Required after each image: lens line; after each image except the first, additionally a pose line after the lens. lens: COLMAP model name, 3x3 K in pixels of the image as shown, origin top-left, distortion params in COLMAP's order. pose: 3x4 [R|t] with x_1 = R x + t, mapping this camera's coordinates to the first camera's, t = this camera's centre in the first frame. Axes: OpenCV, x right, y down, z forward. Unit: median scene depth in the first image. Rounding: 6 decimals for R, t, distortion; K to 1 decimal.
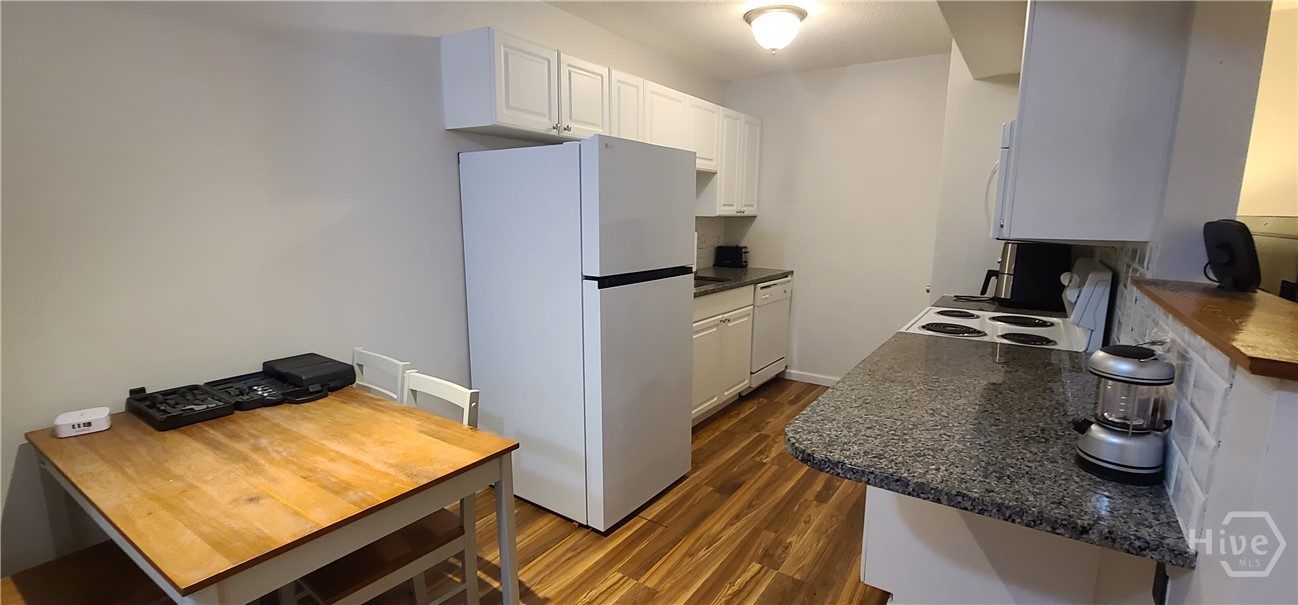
lens RADIAL K [[557.8, 0, 653.3], [0, 557.8, 307.9], [0, 0, 1]] dist [-0.001999, -0.000093]
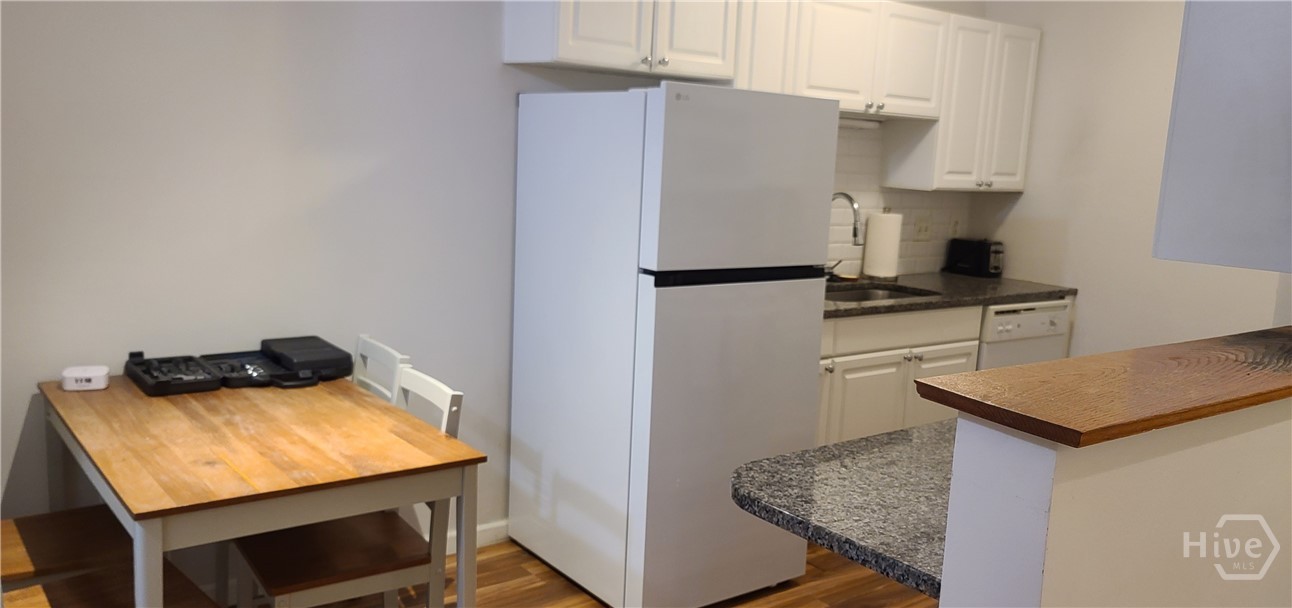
lens RADIAL K [[1009.5, 0, 646.0], [0, 1009.5, 304.0], [0, 0, 1]] dist [0.034371, 0.000801]
pose [[0.946949, 0.086400, -0.309554, 0.409476], [-0.094092, 0.995514, -0.009975, 0.003532], [0.307303, 0.038573, 0.950830, -0.367283]]
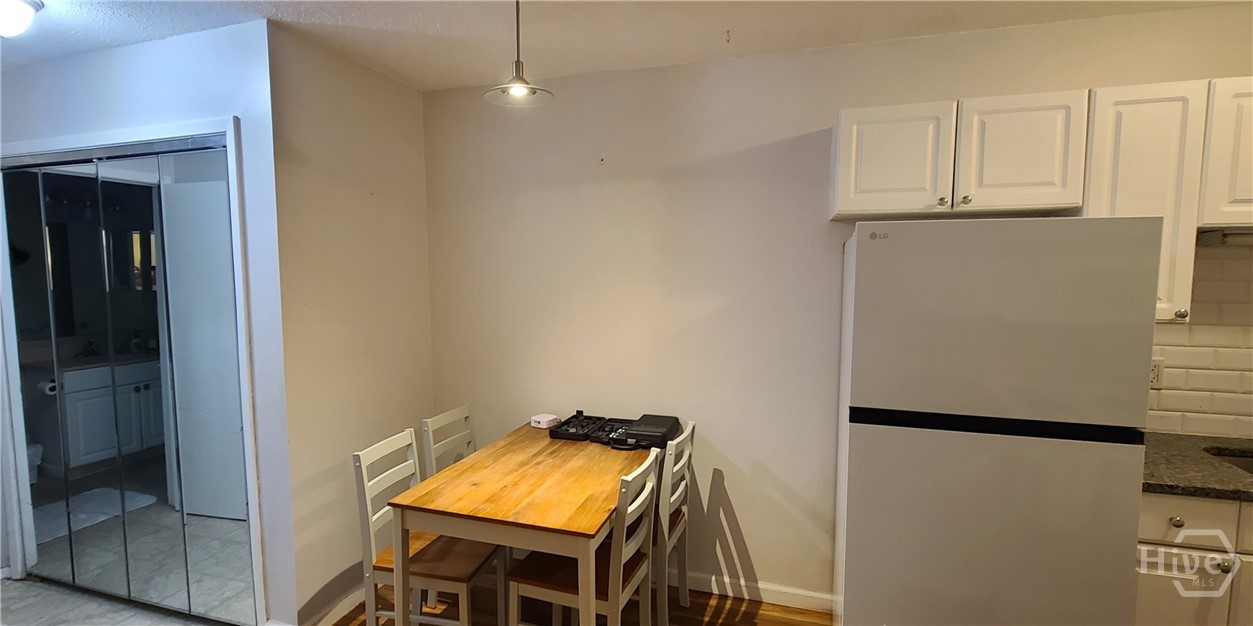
lens RADIAL K [[585.6, 0, 592.7], [0, 585.6, 320.2], [0, 0, 1]] dist [0.000826, -0.010959]
pose [[0.254053, 0.071634, -0.964534, 0.755938], [-0.159125, 0.986760, 0.031372, -0.186312], [0.954011, 0.145511, 0.262088, 0.587192]]
